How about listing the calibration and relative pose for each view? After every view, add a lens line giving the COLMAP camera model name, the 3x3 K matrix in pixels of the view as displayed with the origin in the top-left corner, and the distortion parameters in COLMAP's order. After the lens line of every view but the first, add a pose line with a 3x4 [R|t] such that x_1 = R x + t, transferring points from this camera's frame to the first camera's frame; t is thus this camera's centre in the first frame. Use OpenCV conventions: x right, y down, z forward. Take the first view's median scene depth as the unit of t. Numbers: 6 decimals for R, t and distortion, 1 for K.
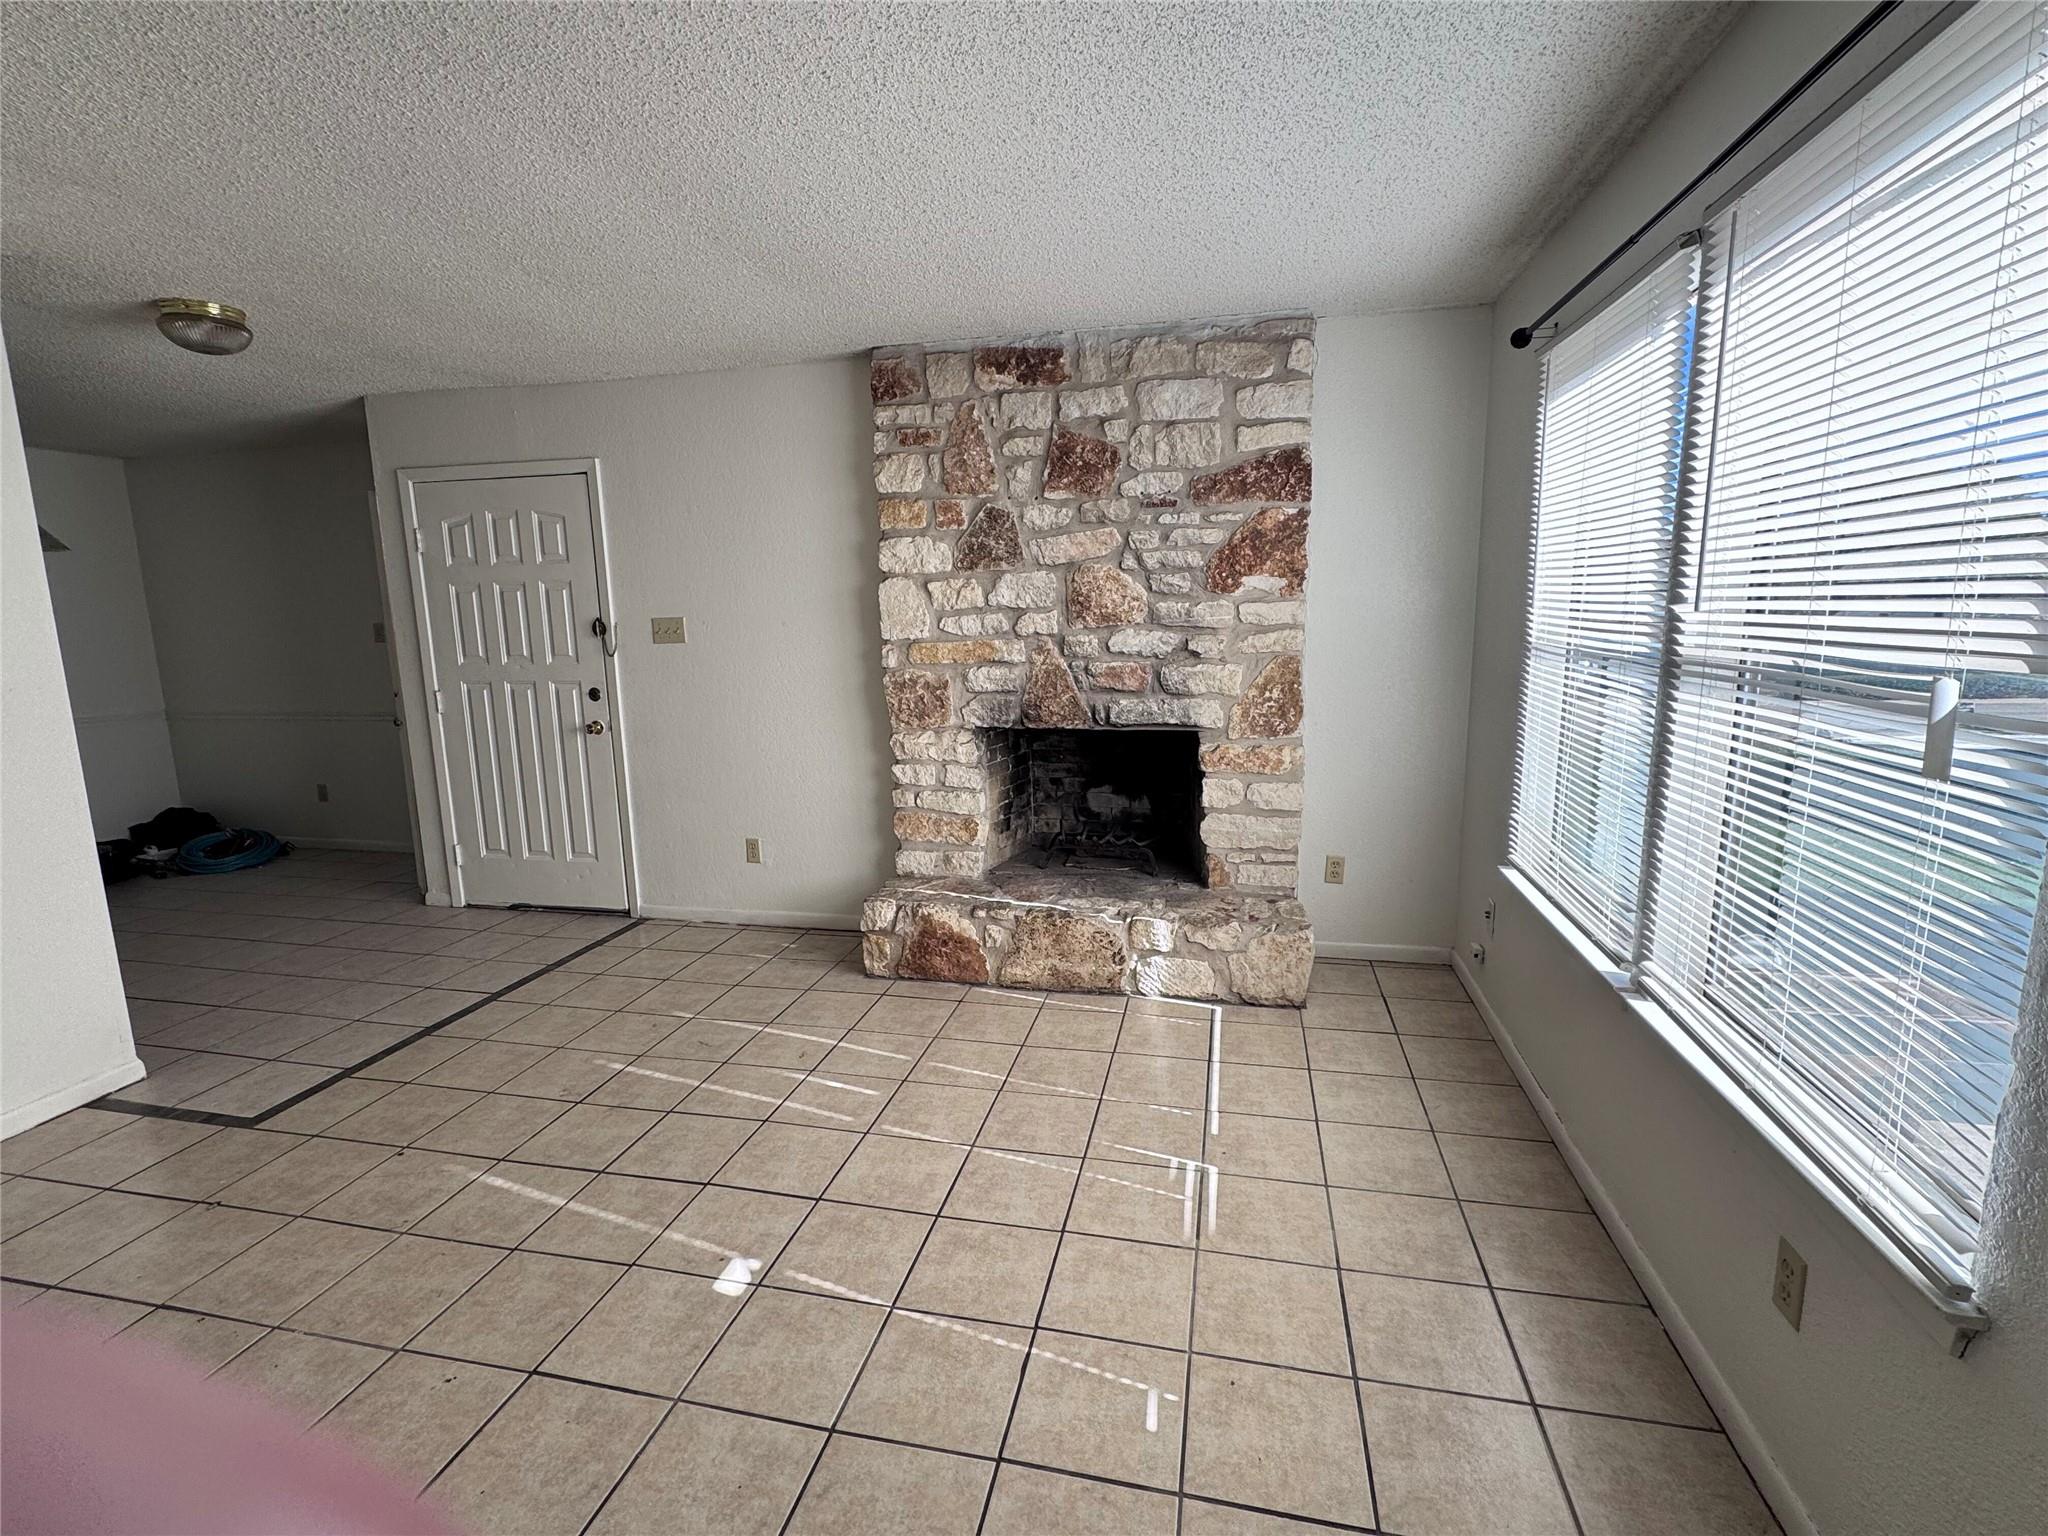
lens RADIAL K [[942.6, 0, 1024.0], [0, 942.6, 768.0], [0, 0, 1]] dist [-0.002117, 0.000930]
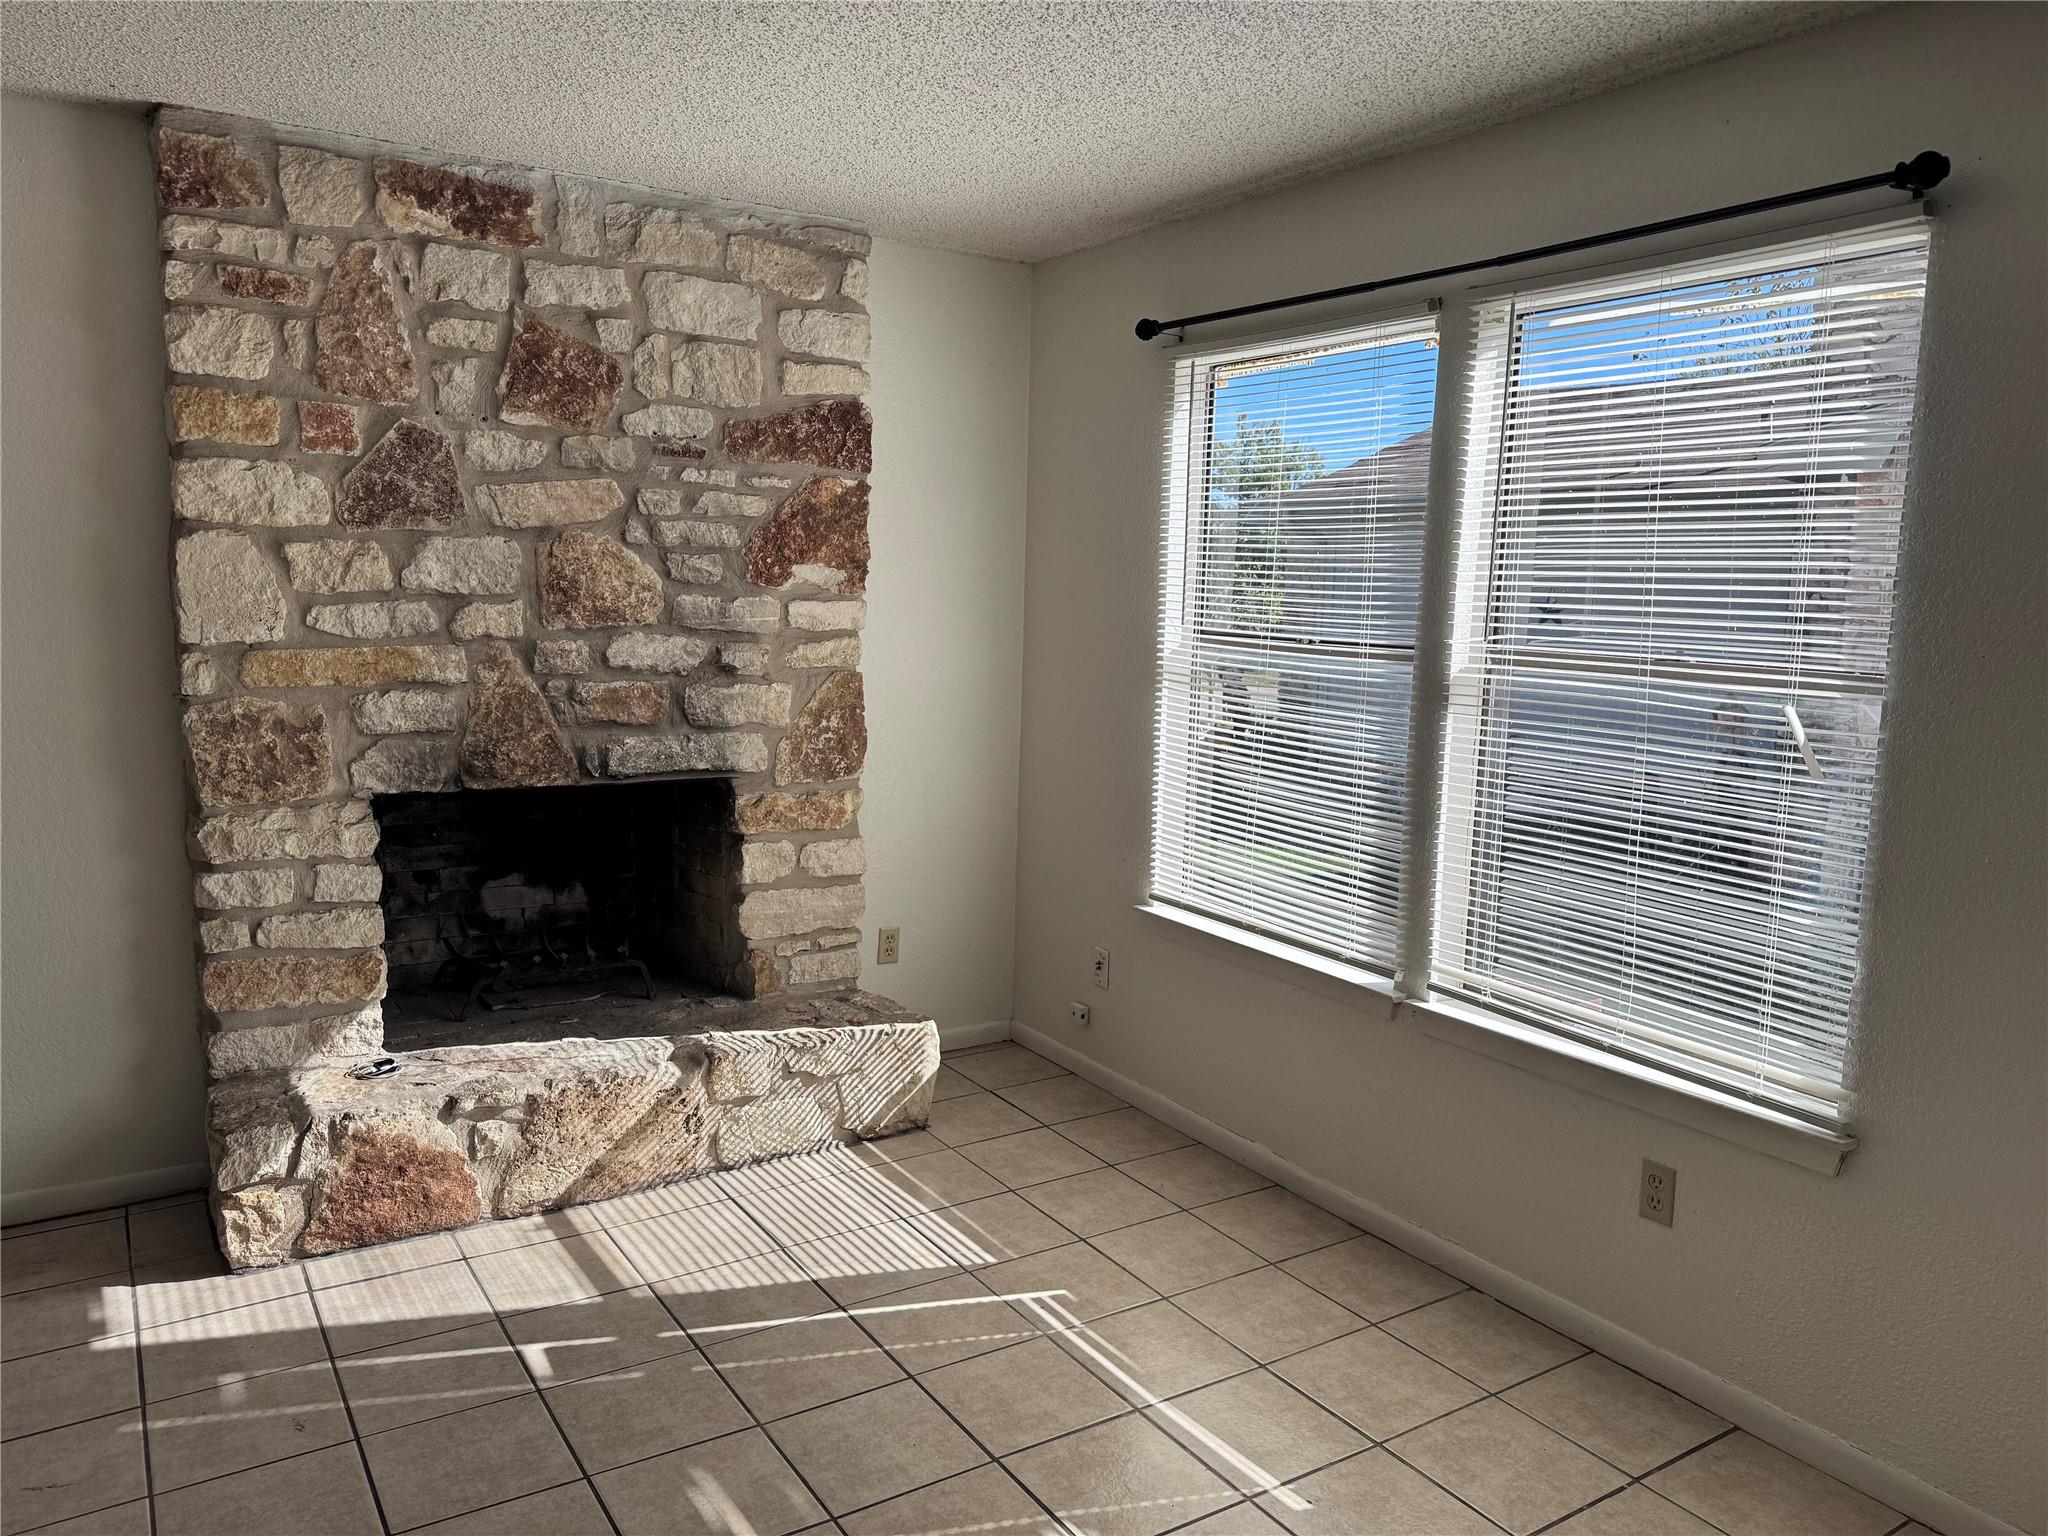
lens RADIAL K [[1427.9, 0, 1037.3], [0, 1427.9, 766.1], [0, 0, 1]] dist [0.162976, -0.319833]
pose [[0.696341, -0.054847, 0.715612, -0.432249], [0.079852, 0.996806, -0.001303, -0.028698], [-0.713255, 0.058050, 0.698497, 0.086068]]
